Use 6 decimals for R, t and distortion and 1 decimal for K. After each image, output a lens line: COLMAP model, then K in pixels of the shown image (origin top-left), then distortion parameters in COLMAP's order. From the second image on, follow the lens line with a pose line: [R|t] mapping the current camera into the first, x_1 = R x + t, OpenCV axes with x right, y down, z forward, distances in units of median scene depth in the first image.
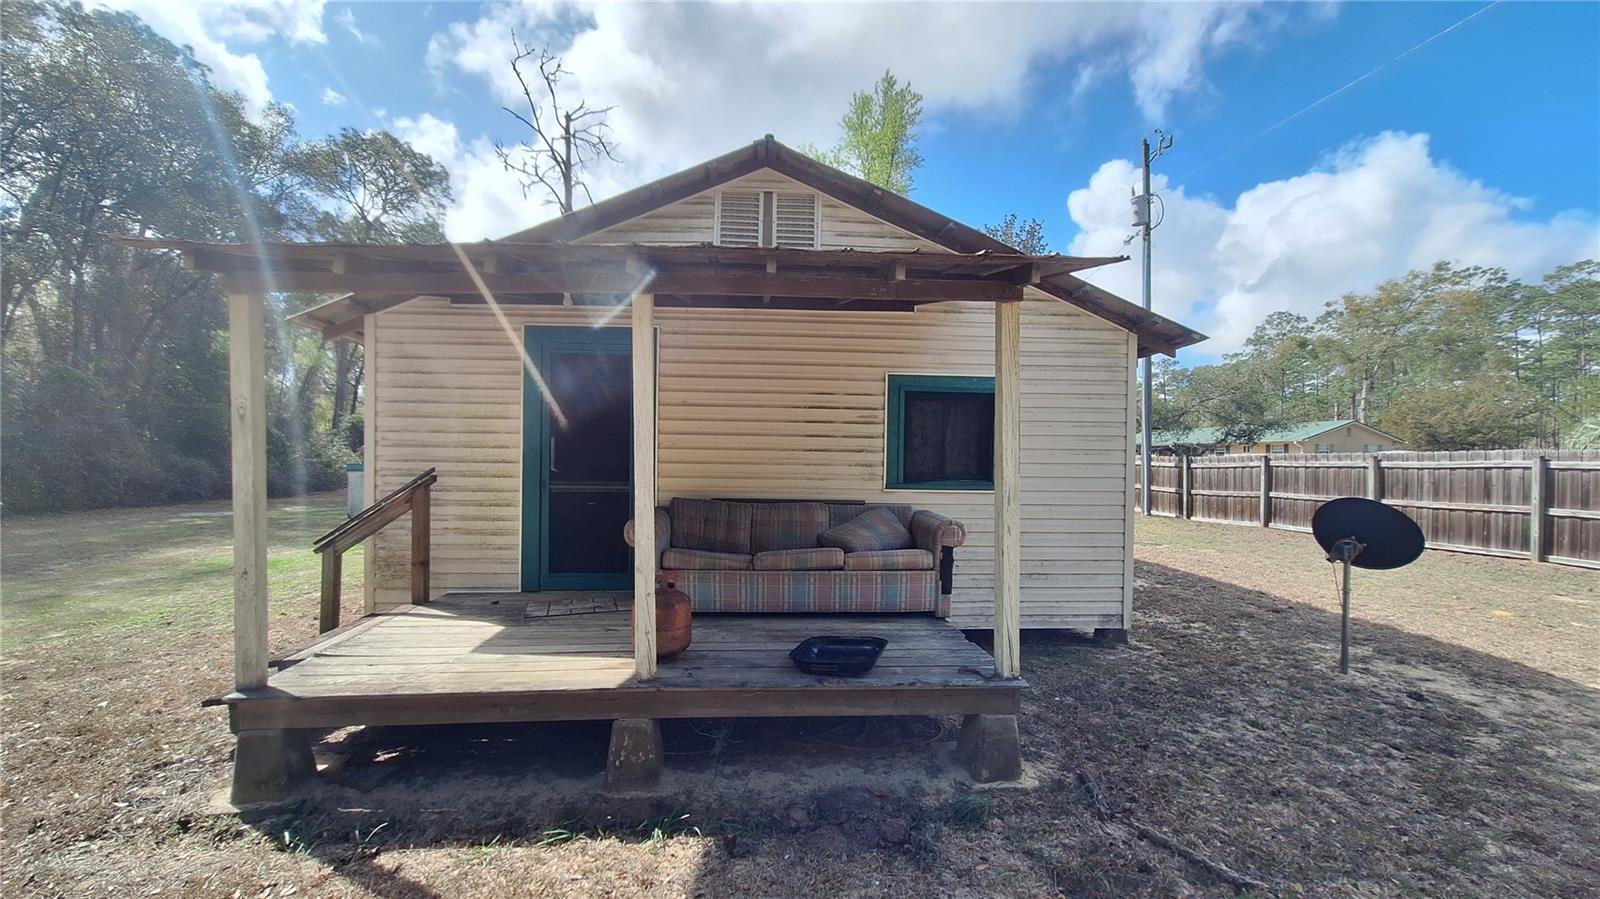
lens RADIAL K [[631.9, 0, 784.4], [0, 631.9, 444.5], [0, 0, 1]] dist [-0.002521, 0.000501]
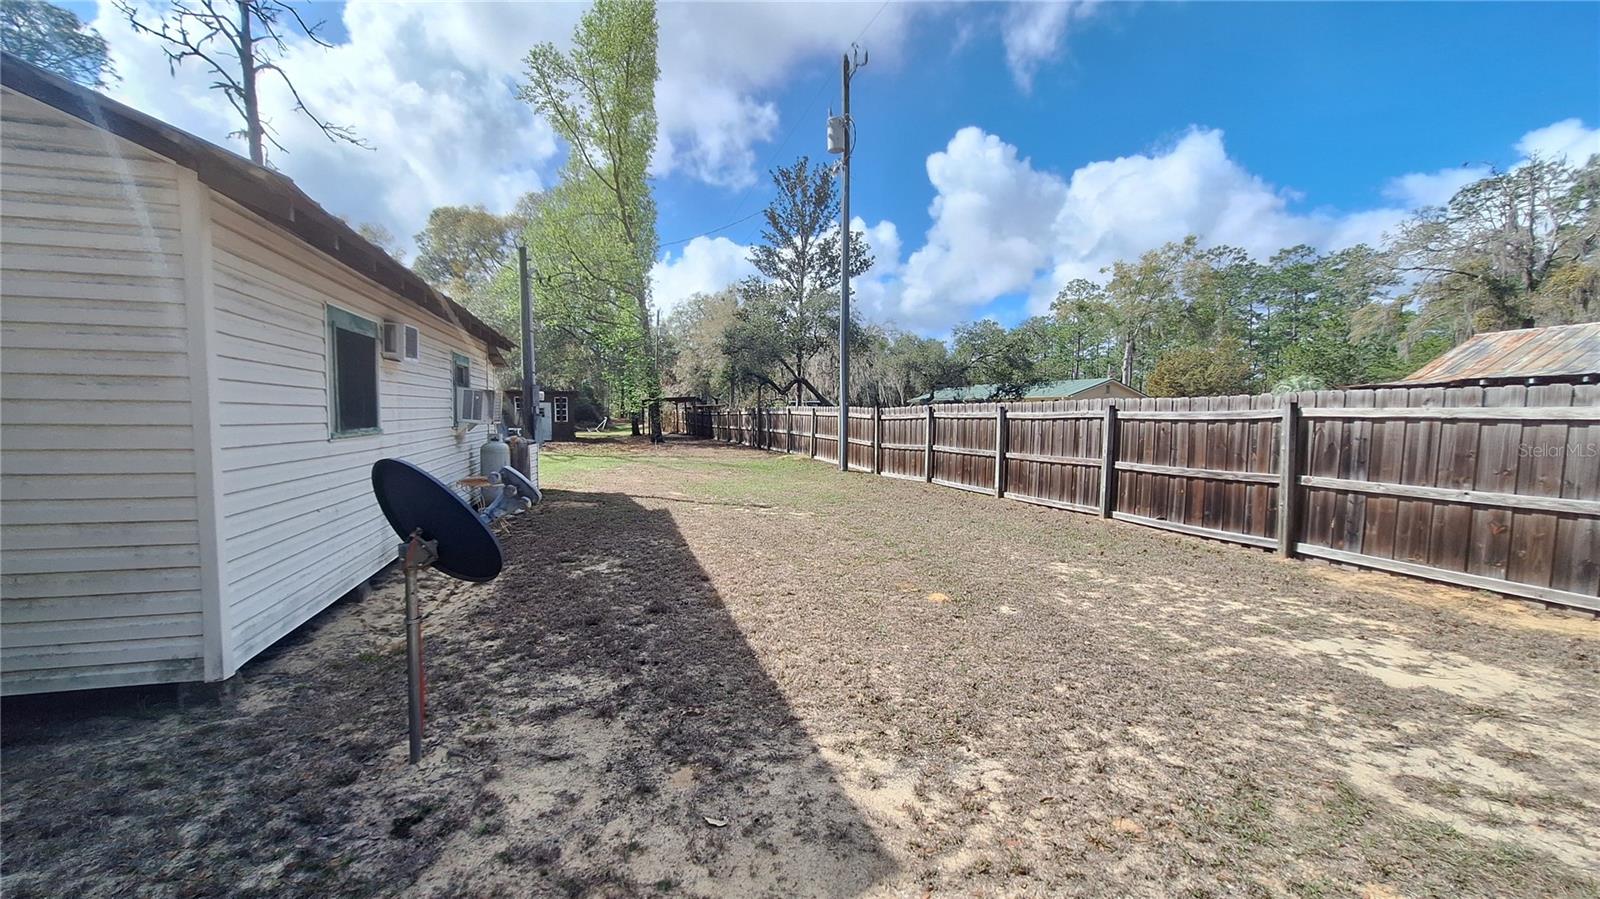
lens RADIAL K [[631.9, 0, 801.6], [0, 631.9, 459.5], [0, 0, 1]] dist [-0.002521, 0.000501]
pose [[0.974538, -0.009779, 0.224011, 0.121720], [-0.011740, 0.995453, 0.094526, 0.003200], [-0.223917, -0.094749, 0.969992, 0.042344]]
